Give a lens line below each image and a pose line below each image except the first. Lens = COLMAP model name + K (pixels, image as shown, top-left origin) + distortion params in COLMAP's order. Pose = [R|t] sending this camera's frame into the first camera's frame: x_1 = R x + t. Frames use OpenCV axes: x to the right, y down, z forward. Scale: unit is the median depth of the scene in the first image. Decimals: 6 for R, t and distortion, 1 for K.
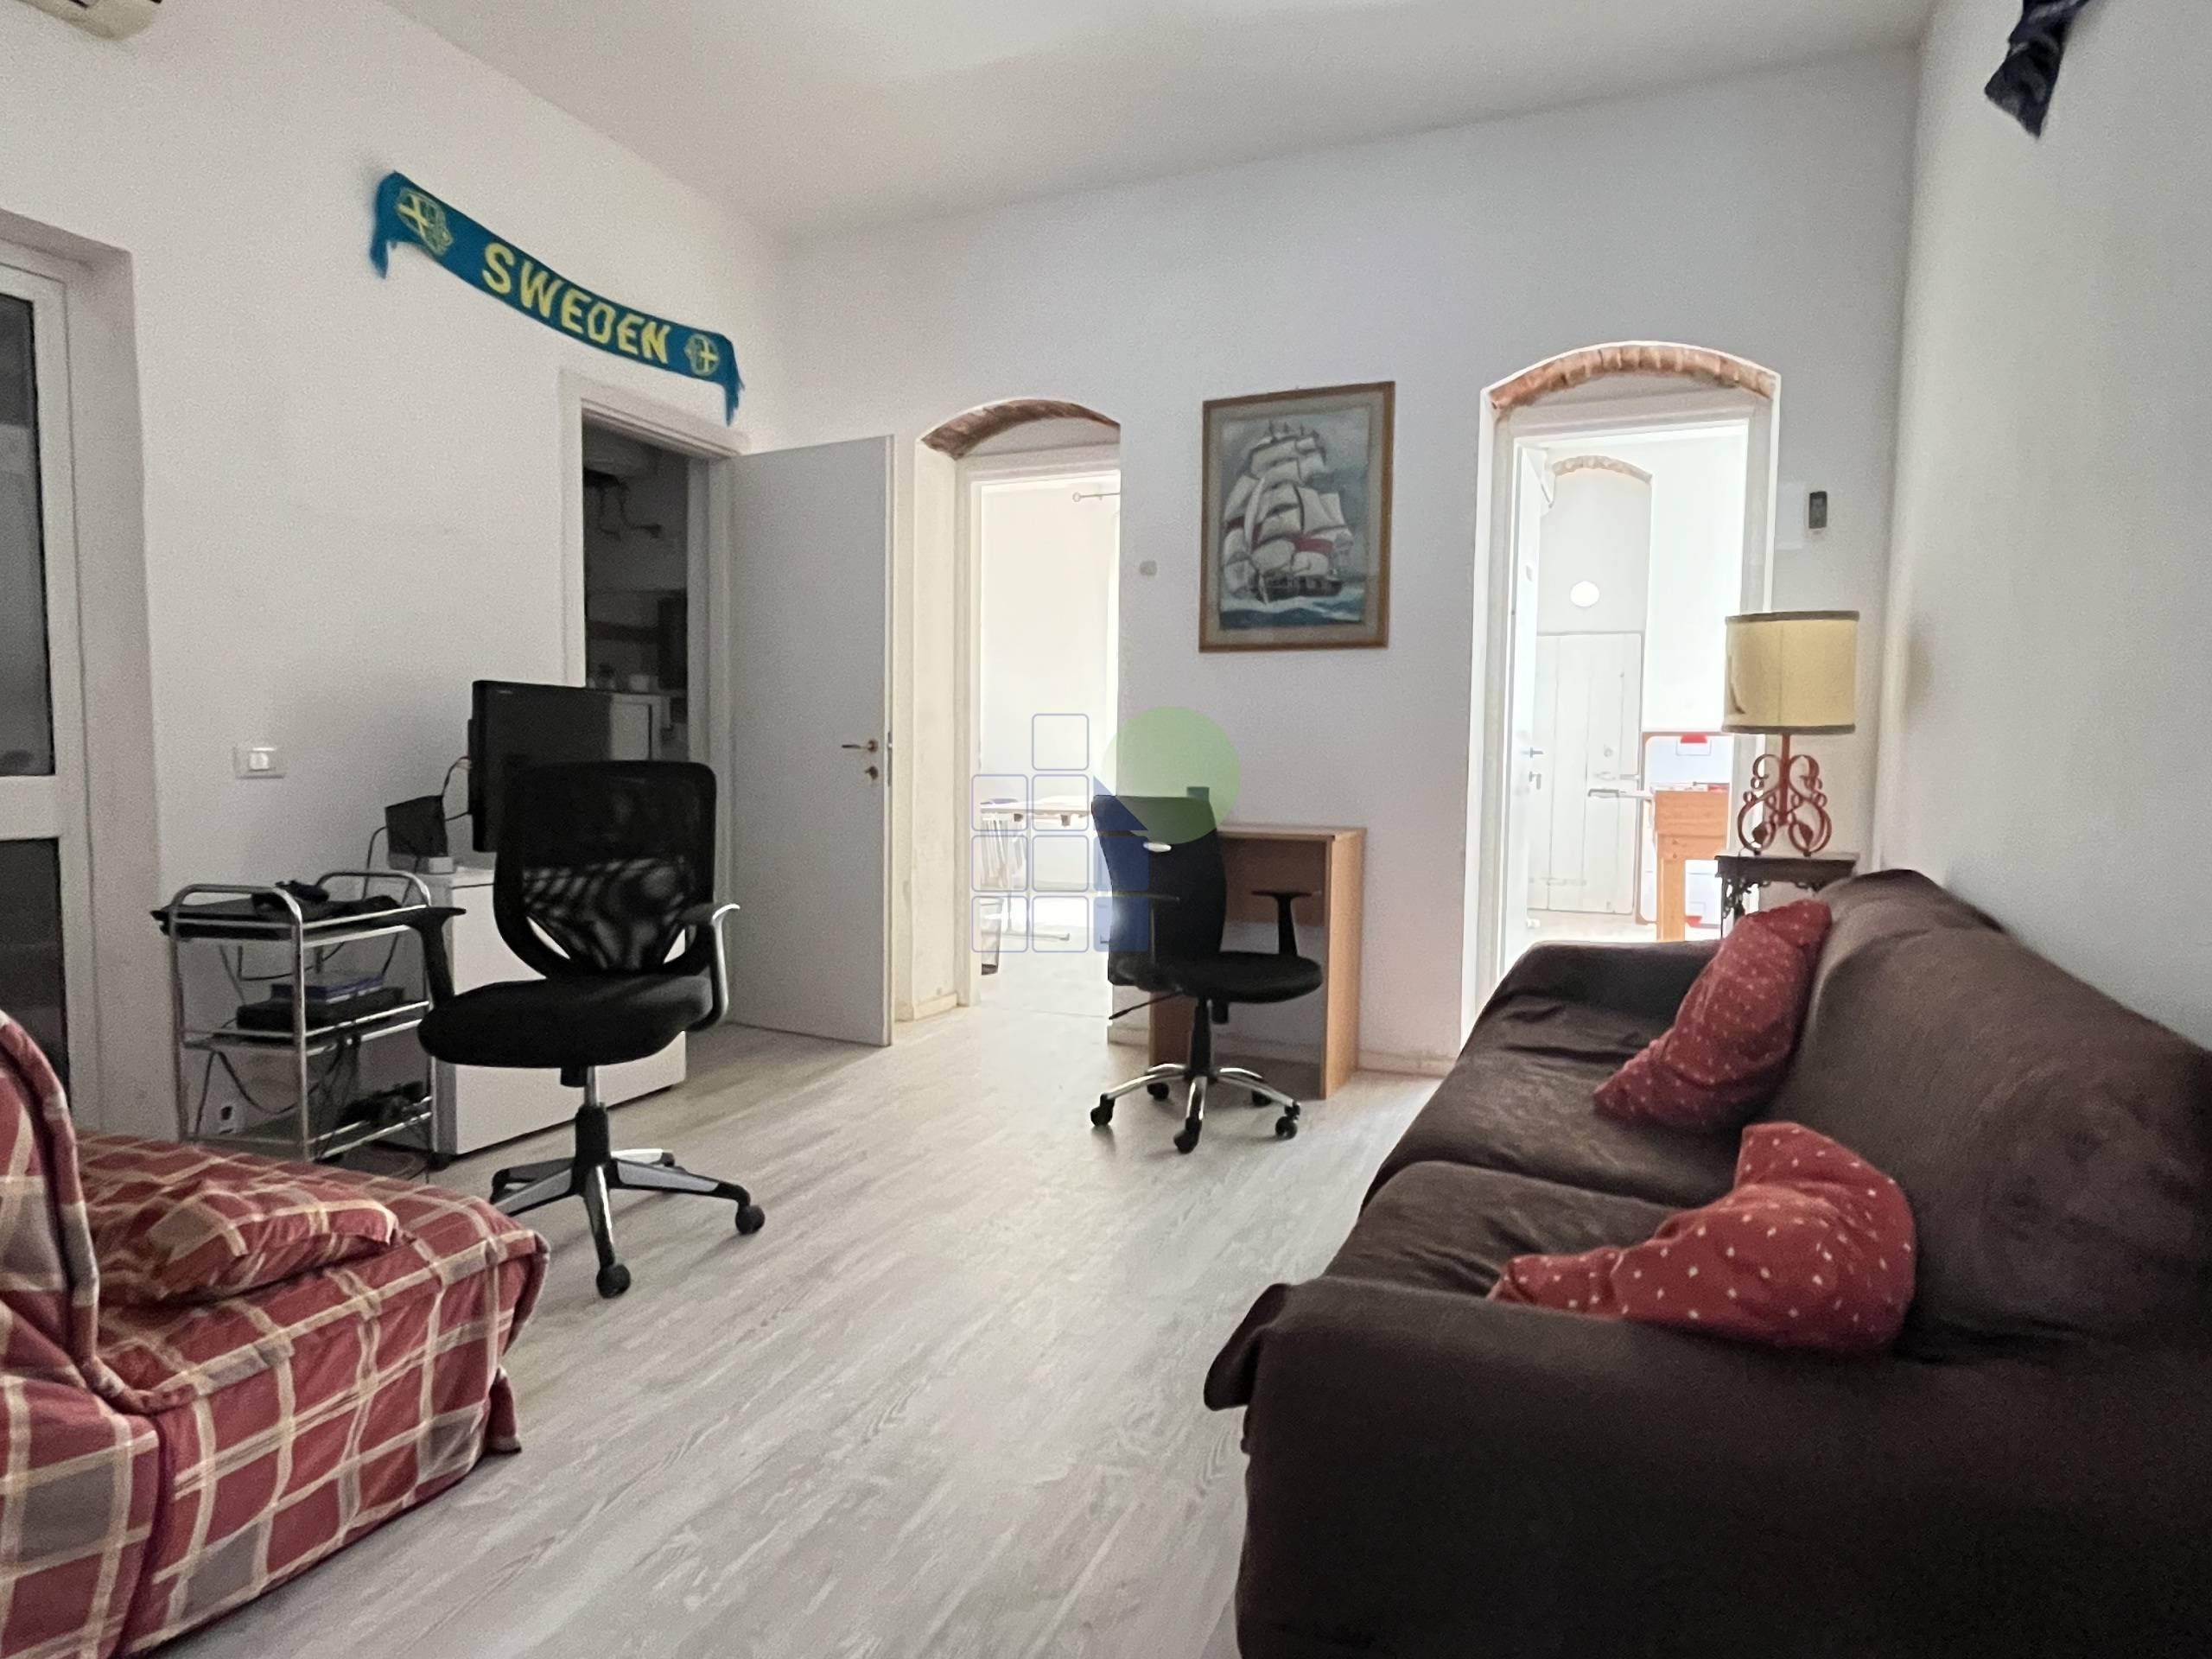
lens RADIAL K [[1275.7, 0, 1106.0], [0, 1275.7, 829.5], [0, 0, 1]] dist [0.002229, 0.001262]
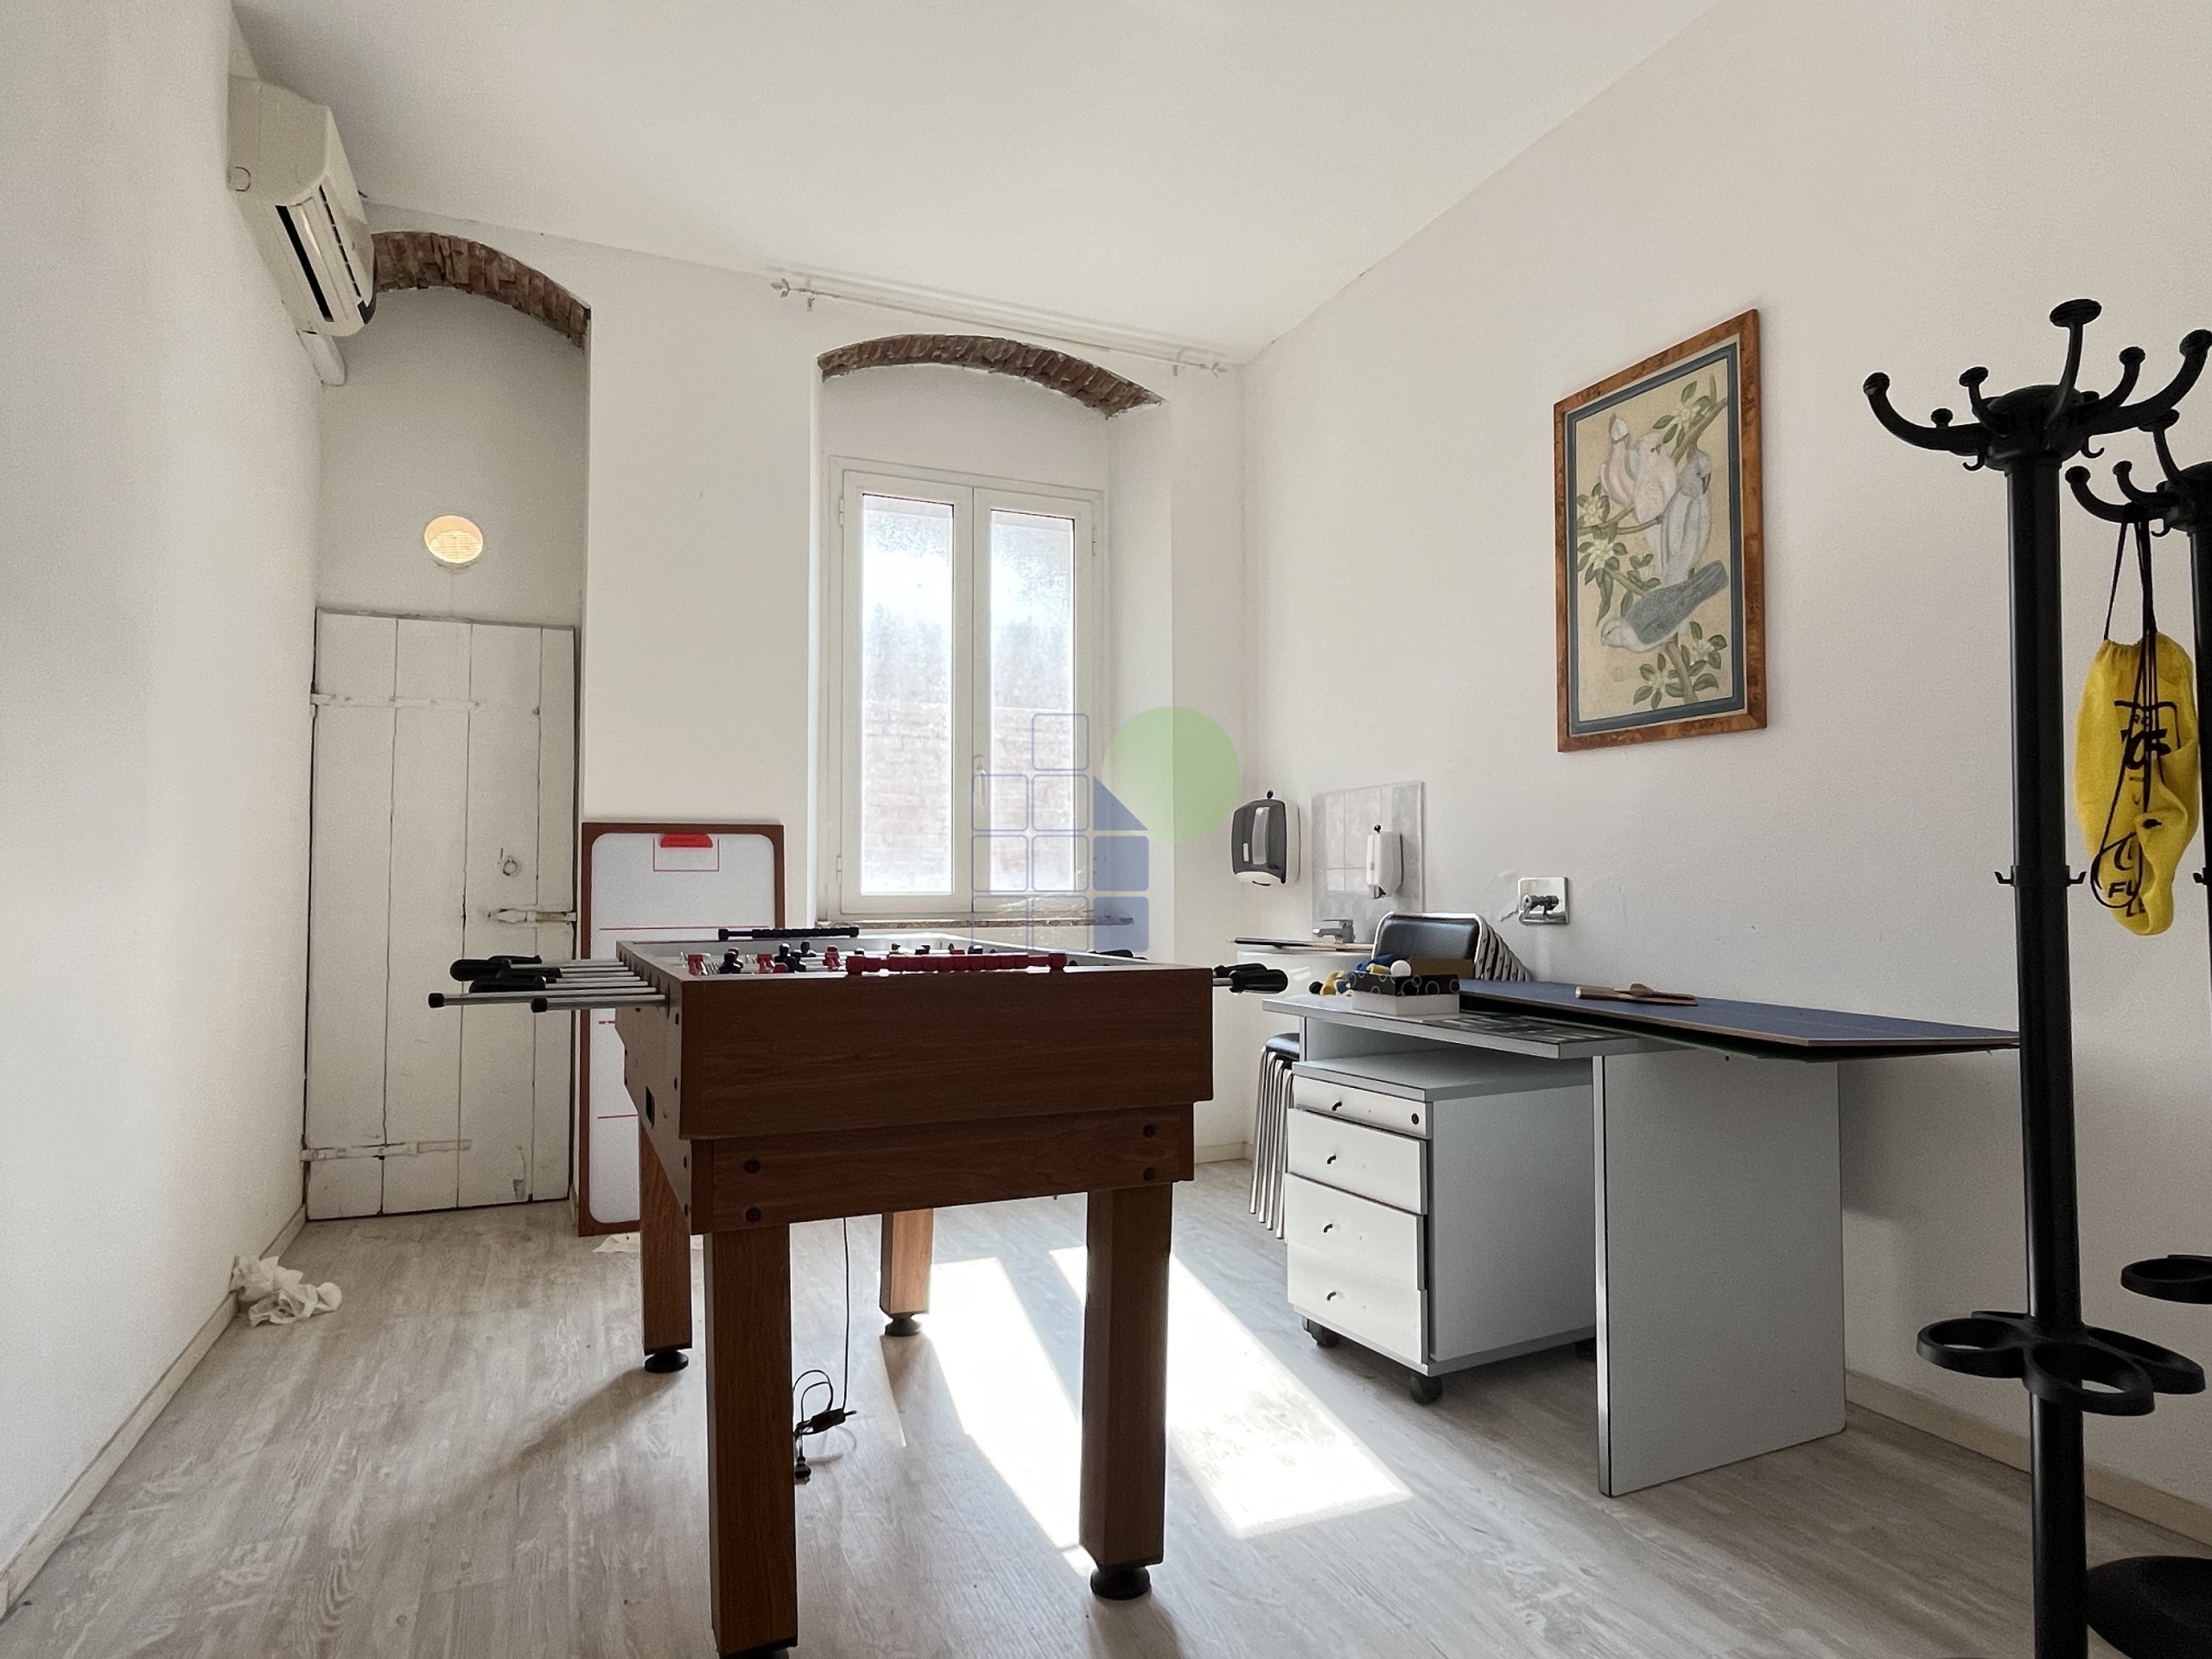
lens RADIAL K [[1275.7, 0, 1106.0], [0, 1275.7, 829.5], [0, 0, 1]] dist [0.002229, 0.001262]
pose [[0.691255, 0.012374, 0.722505, 0.200329], [0.057831, 0.995699, -0.072383, -0.026685], [-0.720293, 0.091818, 0.687566, 0.505531]]
